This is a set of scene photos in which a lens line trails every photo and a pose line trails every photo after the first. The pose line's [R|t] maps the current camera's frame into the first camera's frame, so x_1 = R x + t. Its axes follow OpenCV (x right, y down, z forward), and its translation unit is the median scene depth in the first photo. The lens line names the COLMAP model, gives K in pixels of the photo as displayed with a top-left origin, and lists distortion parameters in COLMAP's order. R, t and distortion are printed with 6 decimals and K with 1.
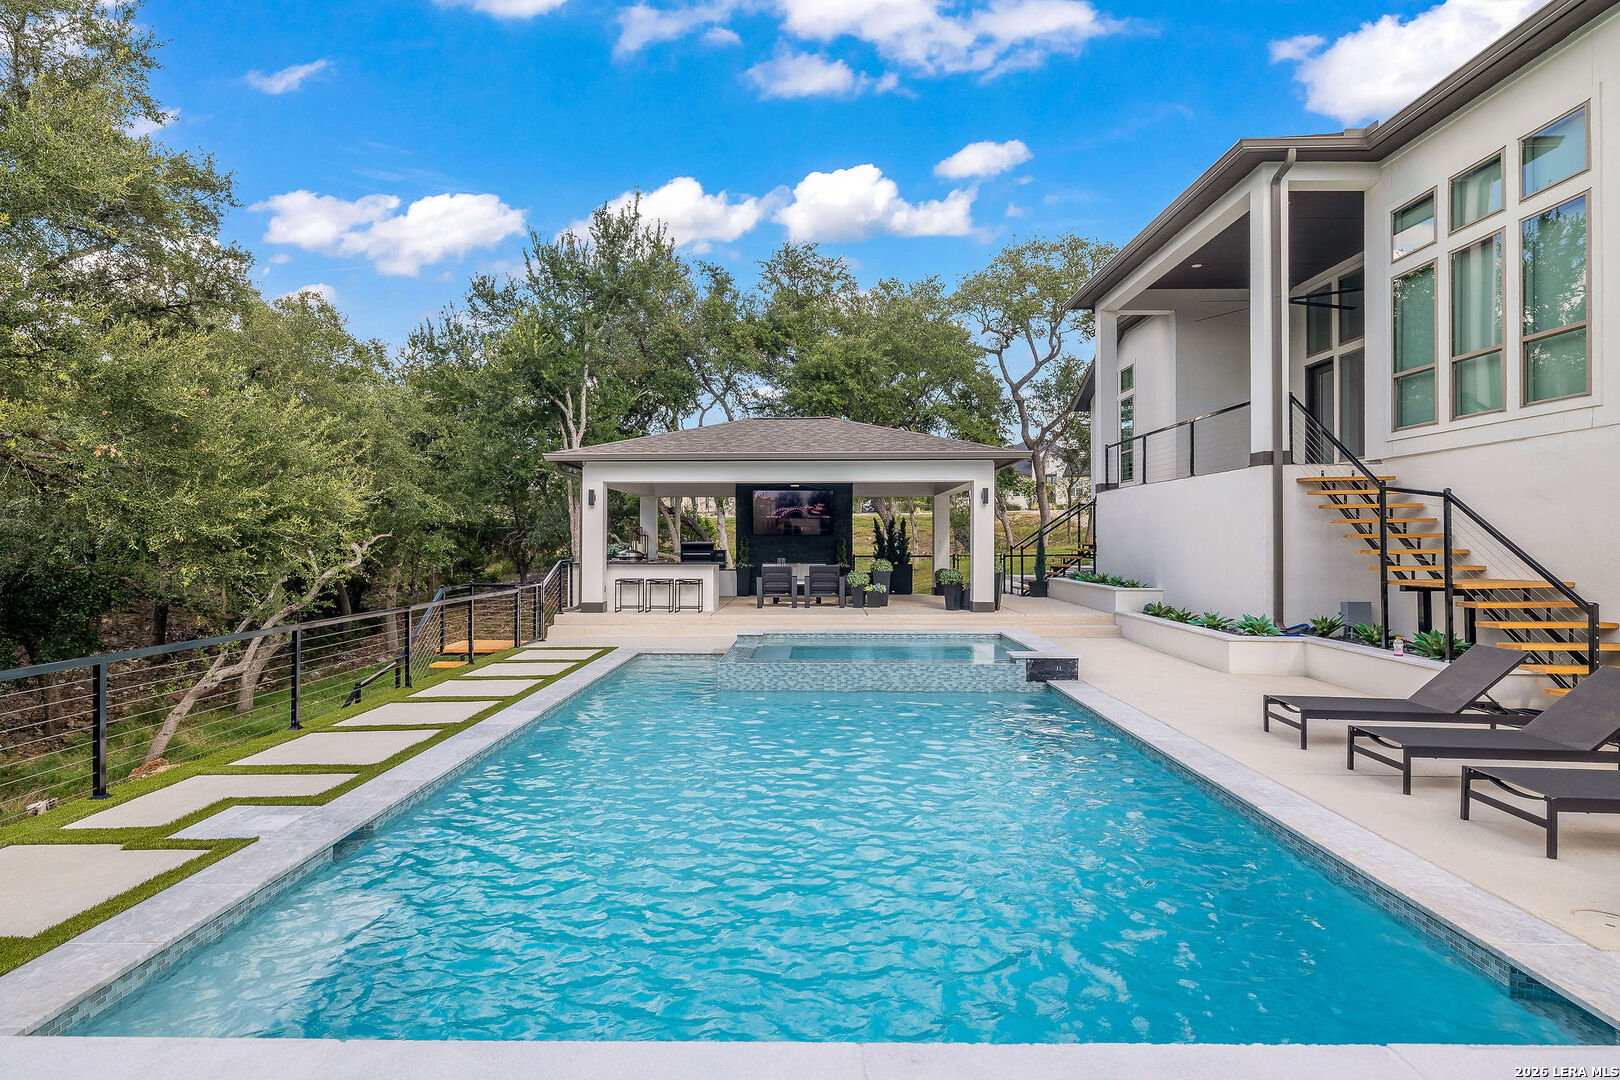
lens RADIAL K [[888.2, 0, 802.8], [0, 888.2, 535.9], [0, 0, 1]] dist [0.000822, -0.000850]
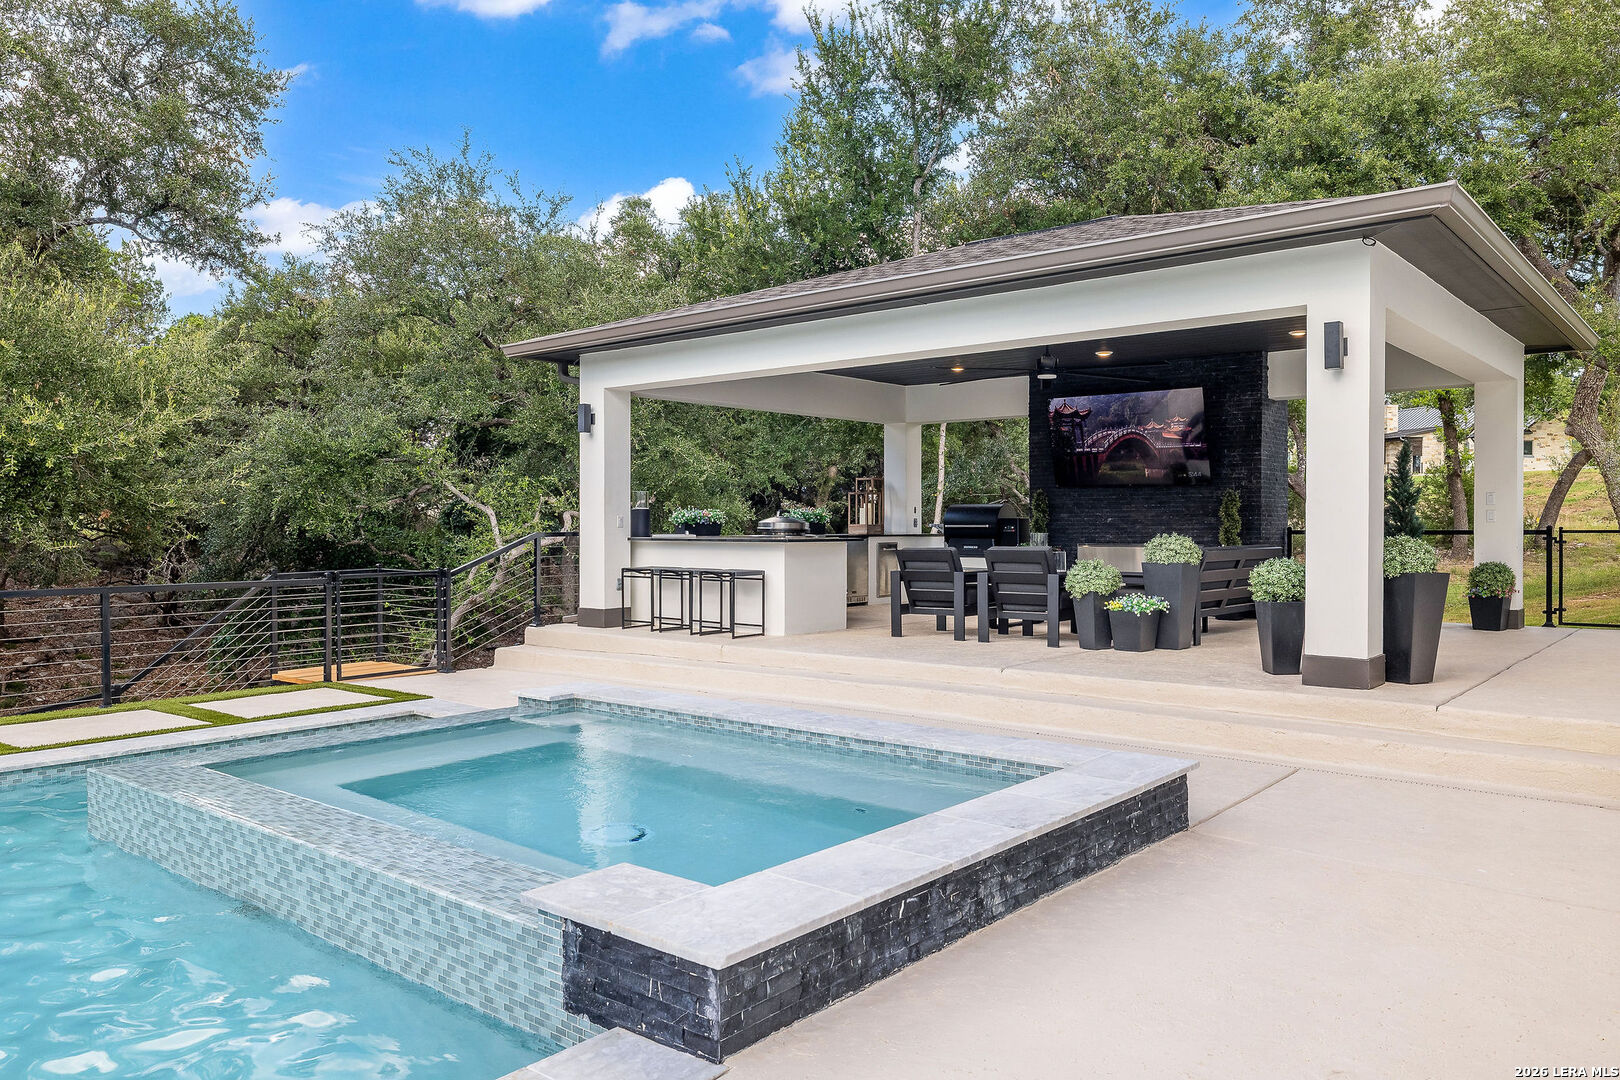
lens RADIAL K [[1177.9, 0, 799.7], [0, 1177.9, 544.1], [0, 0, 1]] dist [-0.002756, 0.000800]
pose [[0.777511, 0.010141, -0.628788, 0.317845], [0.005638, 0.999717, 0.023096, 0.018560], [0.628844, -0.021503, 0.777234, 0.499886]]
